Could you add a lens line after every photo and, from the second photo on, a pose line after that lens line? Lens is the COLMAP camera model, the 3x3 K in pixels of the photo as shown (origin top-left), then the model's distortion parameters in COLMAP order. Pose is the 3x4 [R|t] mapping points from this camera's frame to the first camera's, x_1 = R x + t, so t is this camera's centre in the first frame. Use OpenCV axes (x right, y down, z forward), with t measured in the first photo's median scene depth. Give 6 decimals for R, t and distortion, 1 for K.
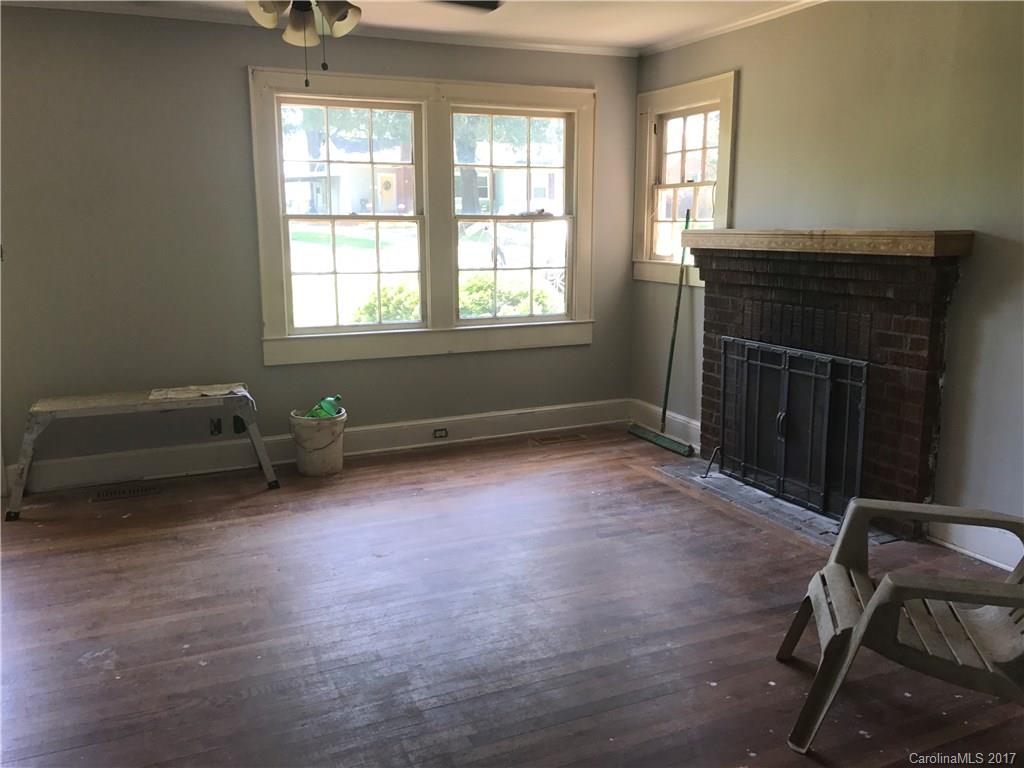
lens RADIAL K [[837.4, 0, 506.3], [0, 837.4, 388.9], [0, 0, 1]] dist [0.040044, -0.061826]
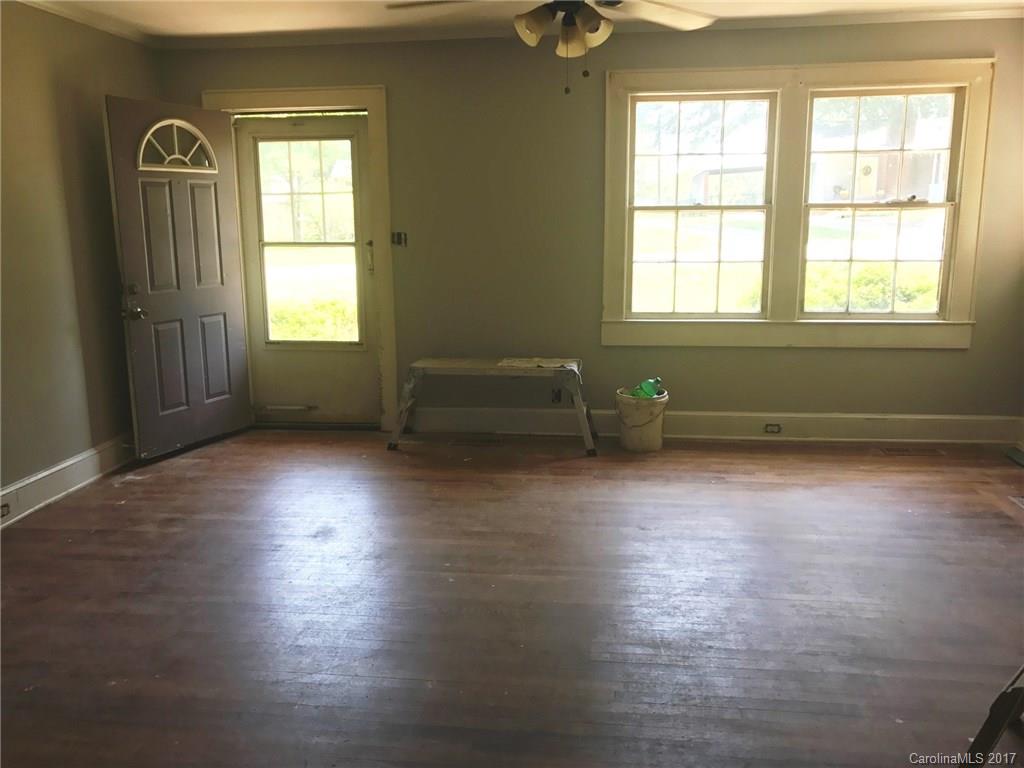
lens RADIAL K [[837.4, 0, 504.9], [0, 837.4, 389.0], [0, 0, 1]] dist [0.040044, -0.061826]
pose [[0.854103, 0.100367, -0.510328, 0.168075], [-0.094083, 0.994831, 0.038194, -0.000514], [0.511524, 0.015392, 0.859131, -0.003156]]
